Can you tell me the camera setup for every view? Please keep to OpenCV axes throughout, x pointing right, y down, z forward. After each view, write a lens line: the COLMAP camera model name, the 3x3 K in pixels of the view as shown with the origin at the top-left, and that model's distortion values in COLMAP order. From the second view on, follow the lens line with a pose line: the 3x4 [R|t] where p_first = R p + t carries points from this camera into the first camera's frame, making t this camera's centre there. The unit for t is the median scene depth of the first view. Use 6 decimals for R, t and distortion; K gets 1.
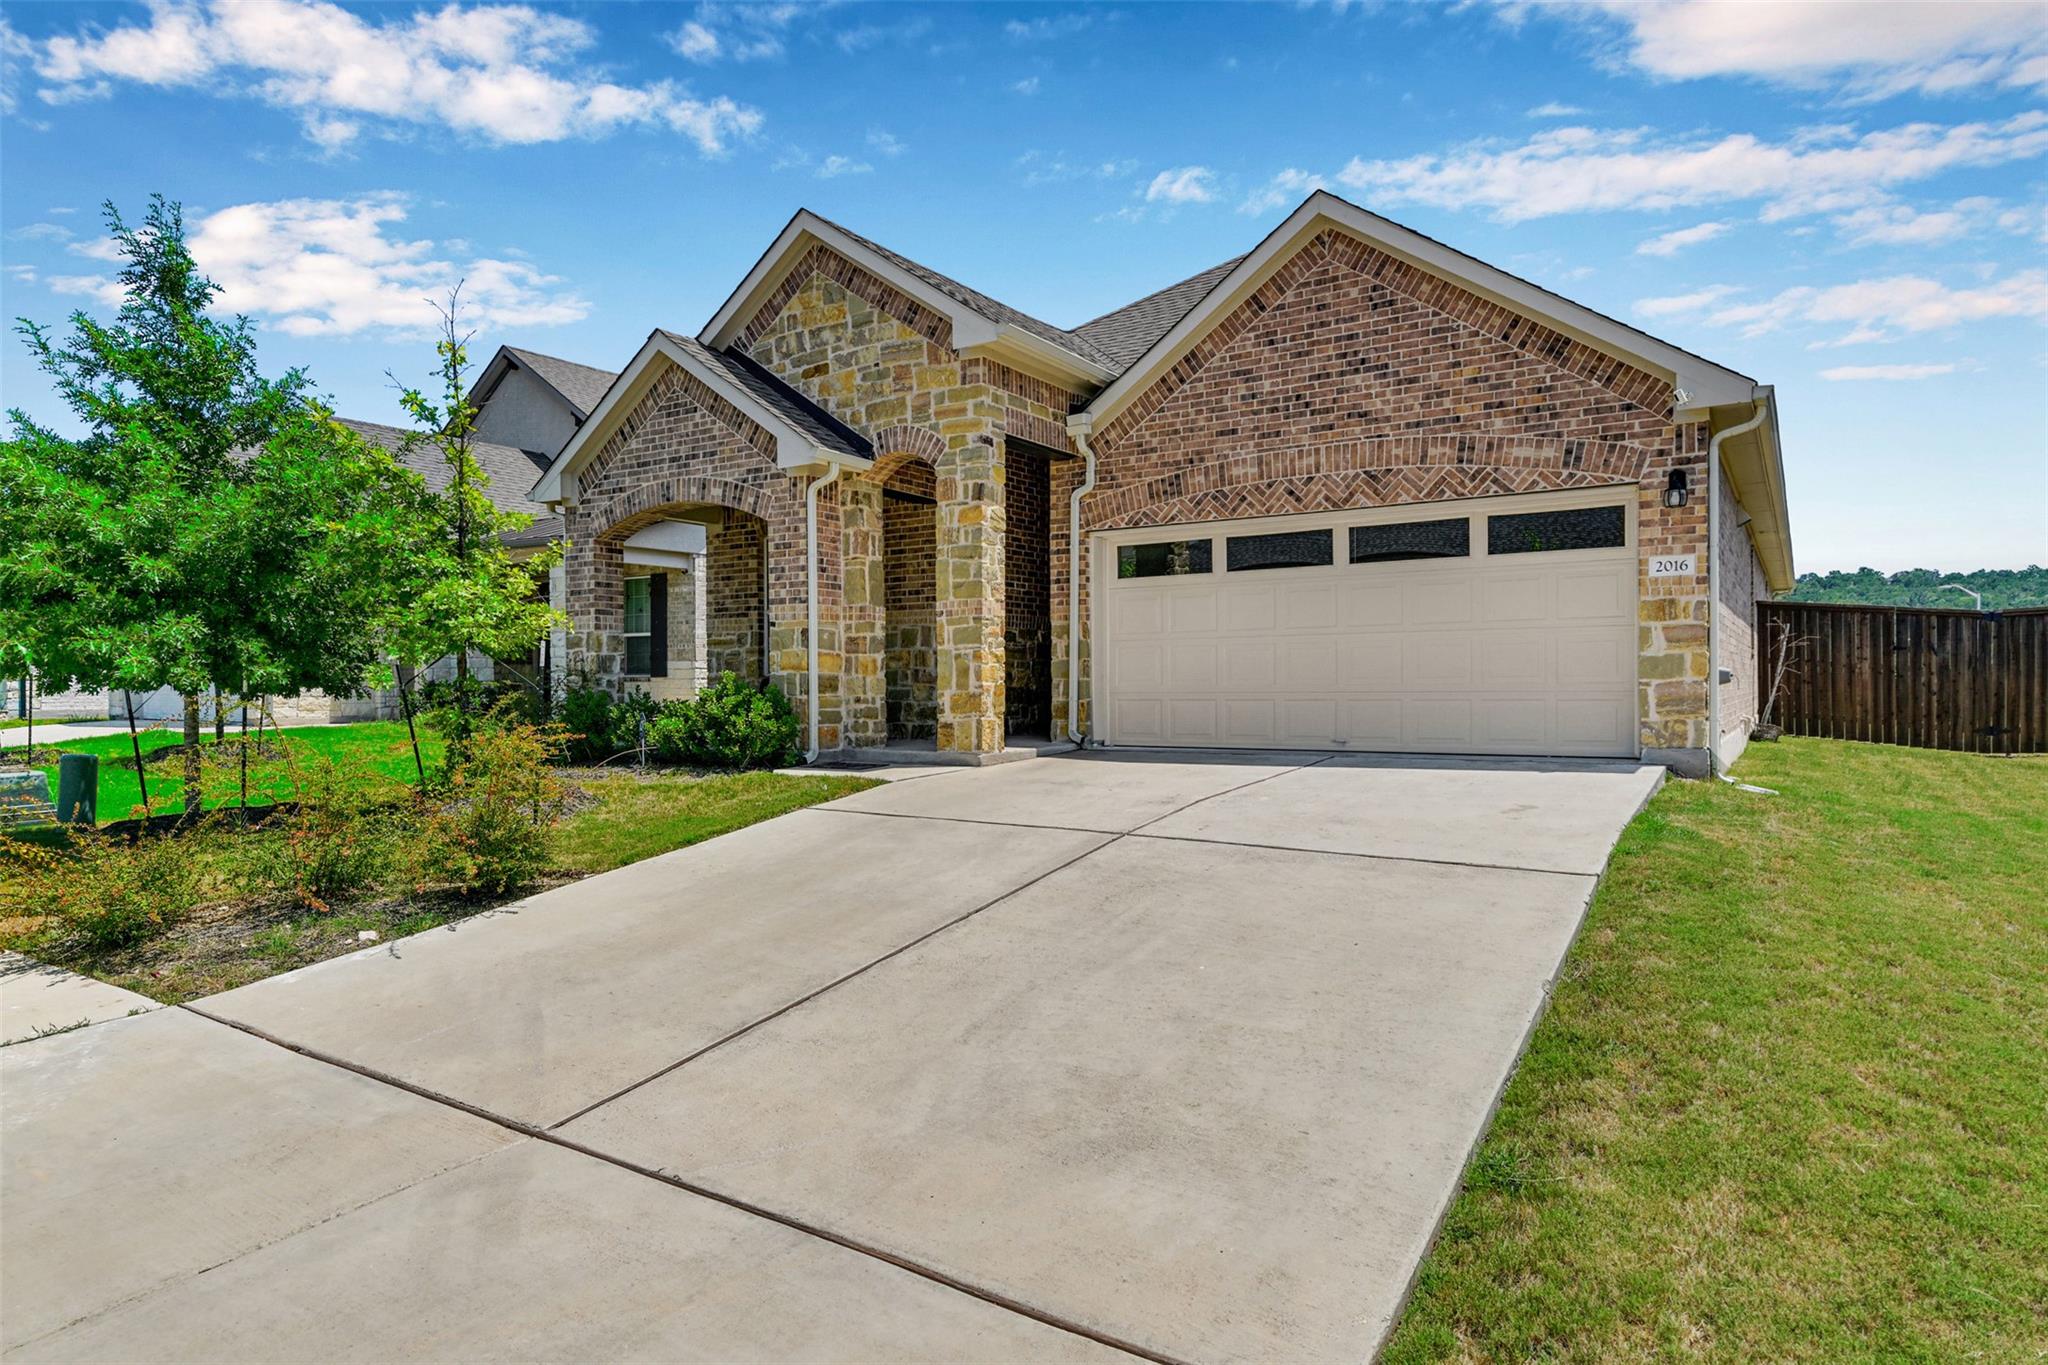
lens RADIAL K [[981.2, 0, 1029.1], [0, 981.2, 682.1], [0, 0, 1]] dist [0.013574, -0.000302]
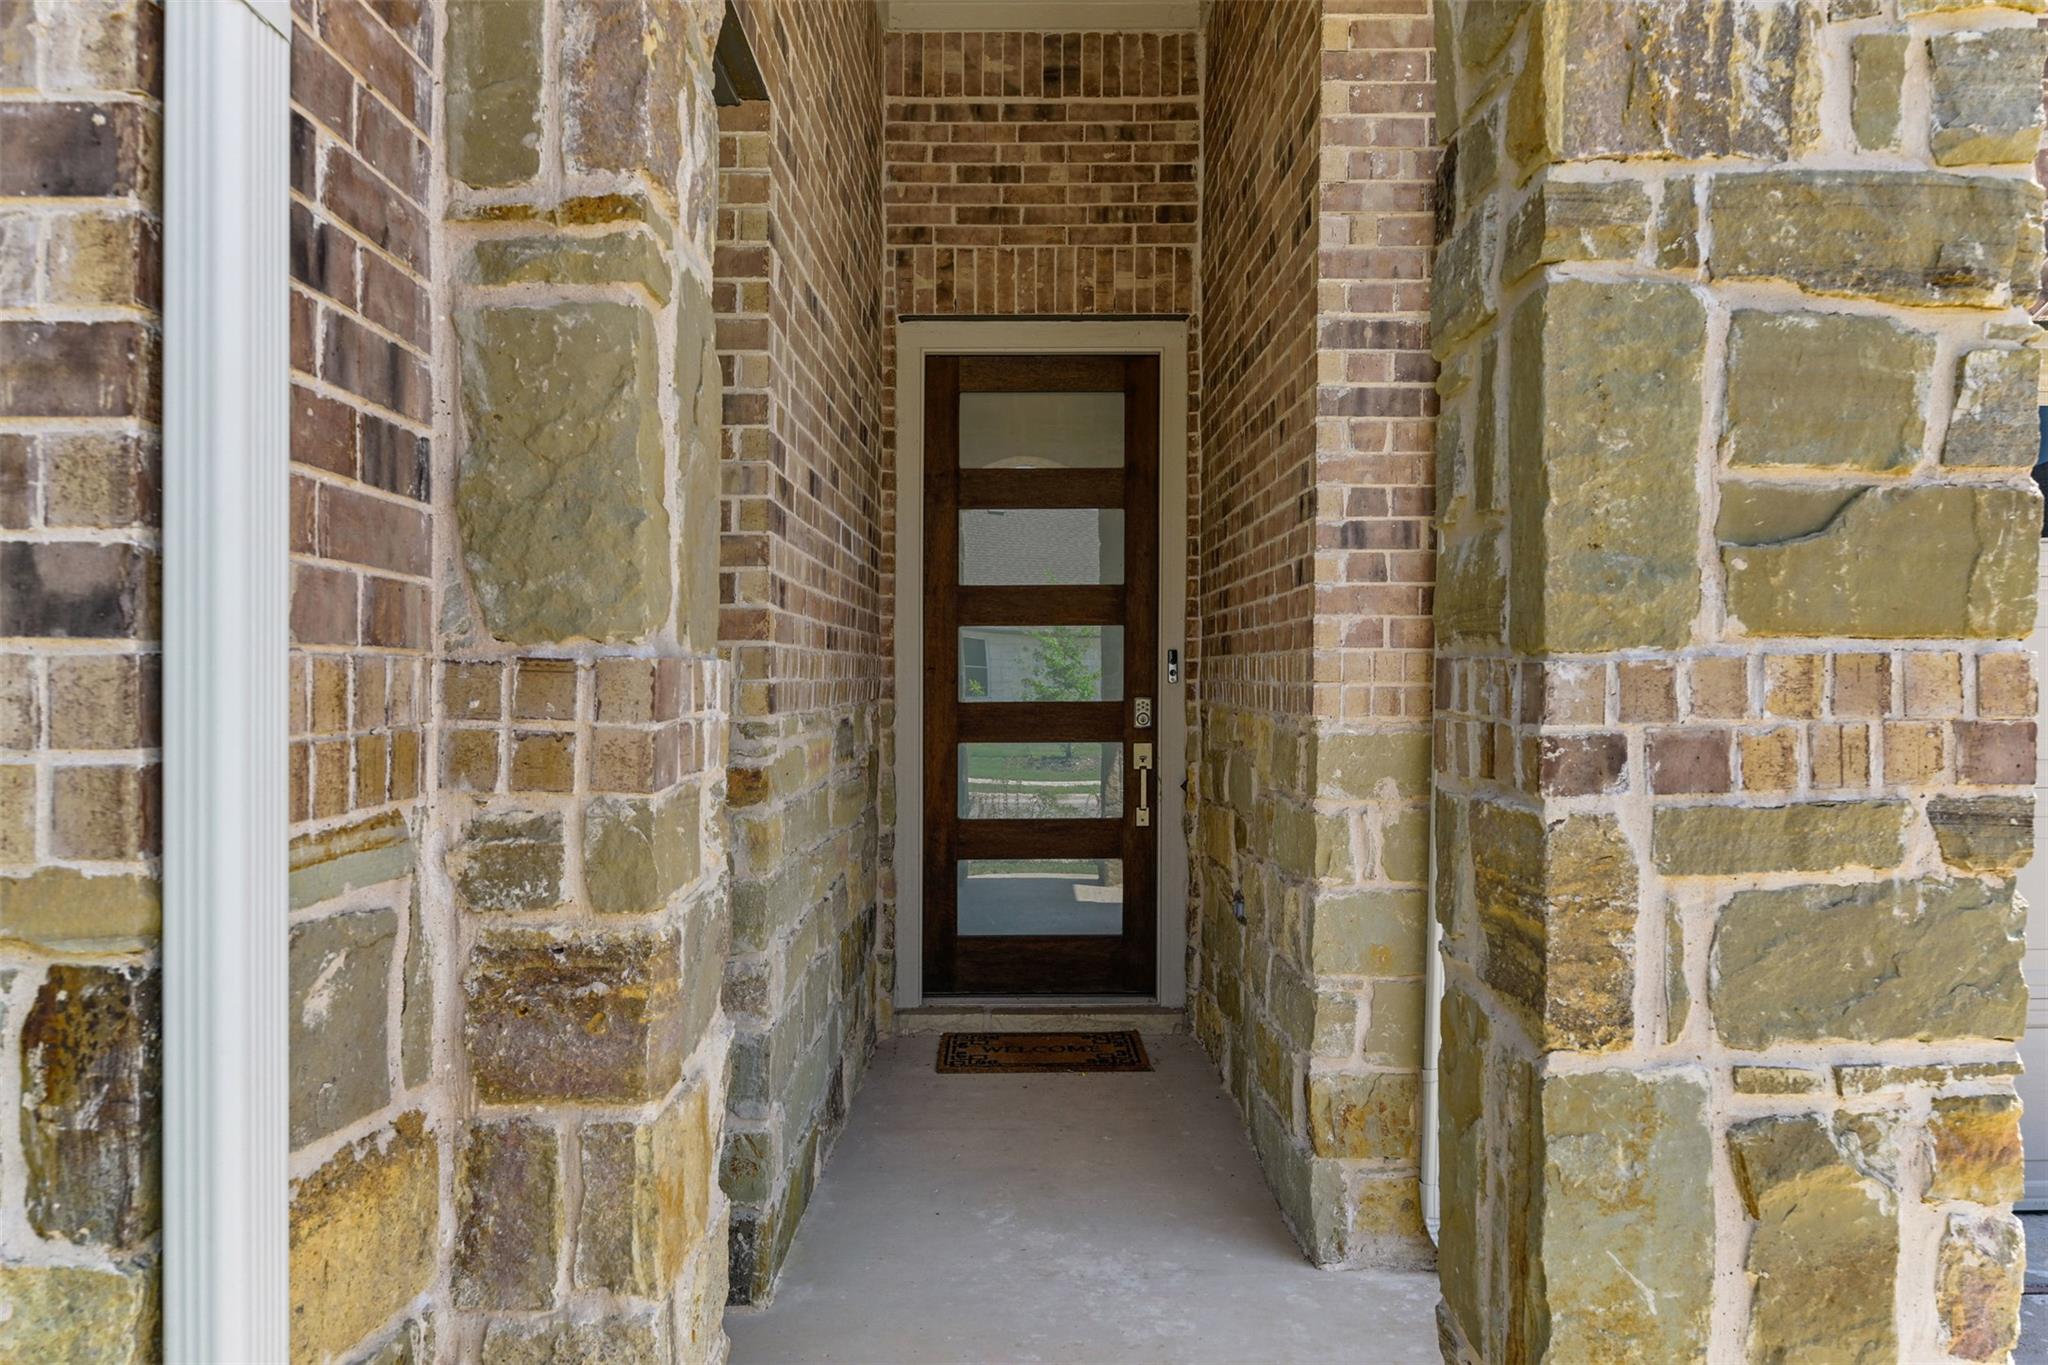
lens RADIAL K [[1408.6, 0, 1024.0], [0, 1408.6, 682.5], [0, 0, 1]] dist [-0.003250, -0.000168]
pose [[0.861438, 0.005622, 0.507832, -0.221899], [0.001129, 0.999915, -0.012986, -0.075048], [-0.507861, 0.011760, 0.861359, 0.872966]]
